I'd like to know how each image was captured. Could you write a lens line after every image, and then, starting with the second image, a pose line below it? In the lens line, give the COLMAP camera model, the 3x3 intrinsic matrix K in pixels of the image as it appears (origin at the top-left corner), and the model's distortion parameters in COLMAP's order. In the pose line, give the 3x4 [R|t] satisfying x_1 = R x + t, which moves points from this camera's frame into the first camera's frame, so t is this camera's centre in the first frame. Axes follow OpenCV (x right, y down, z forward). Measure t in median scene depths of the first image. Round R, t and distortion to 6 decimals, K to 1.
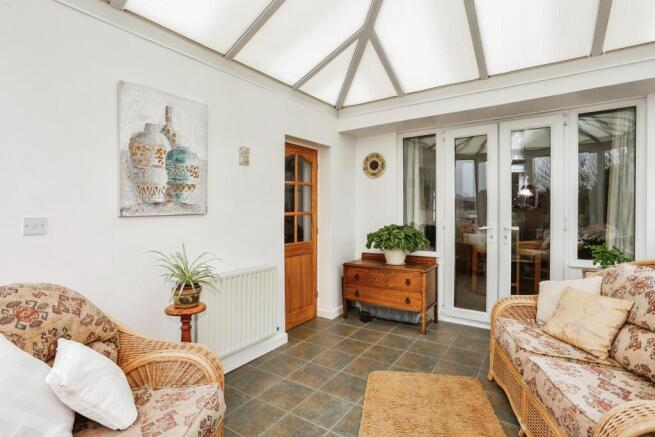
lens RADIAL K [[330.1, 0, 330.8], [0, 330.1, 219.2], [0, 0, 1]] dist [-0.000514, 0.002495]
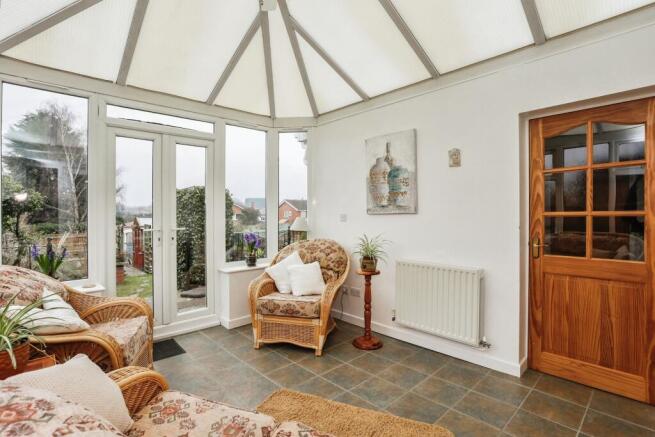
lens RADIAL K [[330.1, 0, 330.4], [0, 330.1, 215.1], [0, 0, 1]] dist [-0.000514, 0.002495]
pose [[-0.210408, 0.023904, -0.977321, 1.045173], [-0.009889, 0.999598, 0.026578, -0.042081], [0.977564, 0.015257, -0.210087, 1.036621]]
